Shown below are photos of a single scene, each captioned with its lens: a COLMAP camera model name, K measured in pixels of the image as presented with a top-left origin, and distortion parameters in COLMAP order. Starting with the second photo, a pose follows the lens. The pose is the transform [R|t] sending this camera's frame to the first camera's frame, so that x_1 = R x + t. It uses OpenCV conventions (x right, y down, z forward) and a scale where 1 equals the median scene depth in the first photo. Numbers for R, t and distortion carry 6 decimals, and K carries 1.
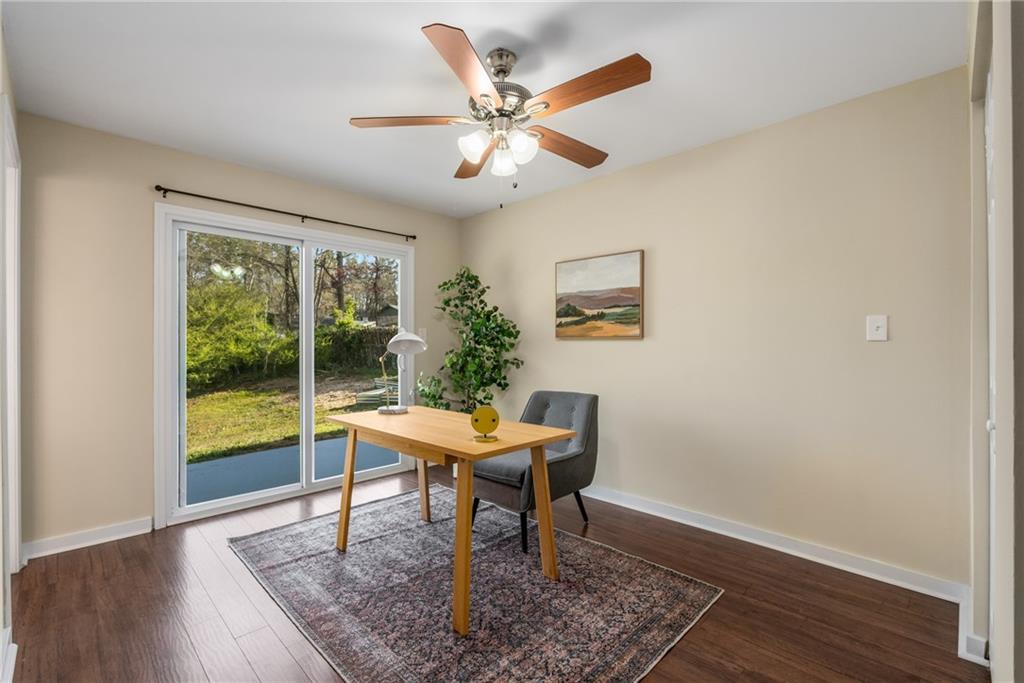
lens RADIAL K [[454.6, 0, 510.7], [0, 454.6, 346.2], [0, 0, 1]] dist [0.000428, -0.000086]
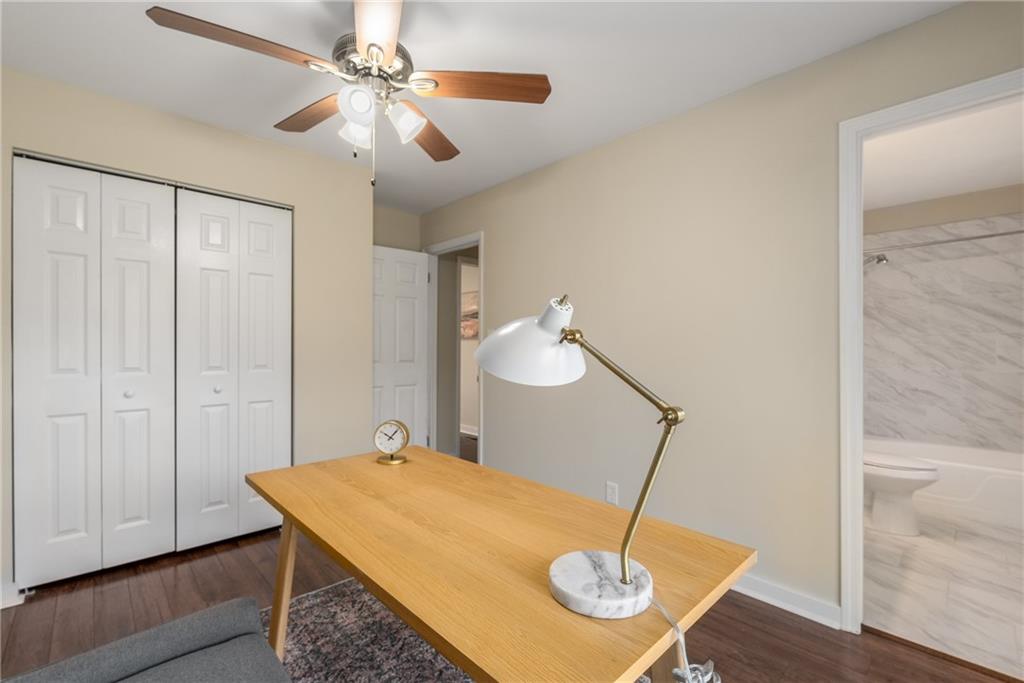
lens RADIAL K [[454.6, 0, 512.5], [0, 454.6, 343.5], [0, 0, 1]] dist [0.000428, -0.000086]
pose [[-0.999600, -0.010053, 0.026434, -0.168974], [-0.010182, 0.999937, -0.004763, -0.009297], [-0.026384, -0.005030, -0.999639, 1.047060]]
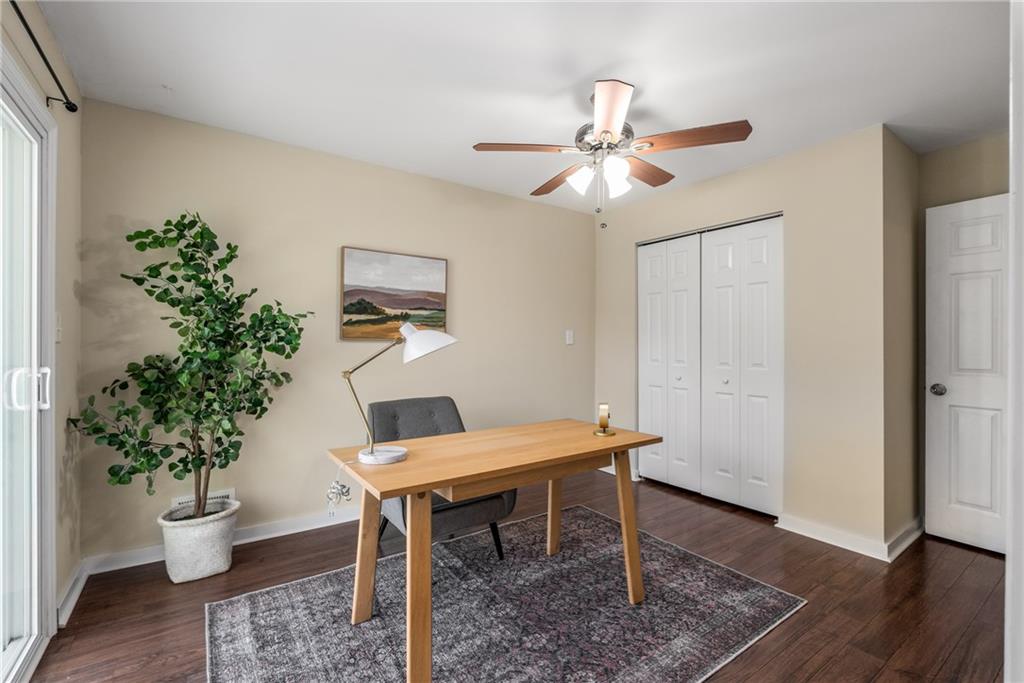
lens RADIAL K [[454.6, 0, 510.4], [0, 454.6, 342.4], [0, 0, 1]] dist [0.000428, -0.000086]
pose [[0.177247, -0.003738, 0.984159, -0.676303], [-0.002186, 0.999989, 0.004192, -0.016056], [-0.984164, -0.002895, 0.177237, 0.582993]]
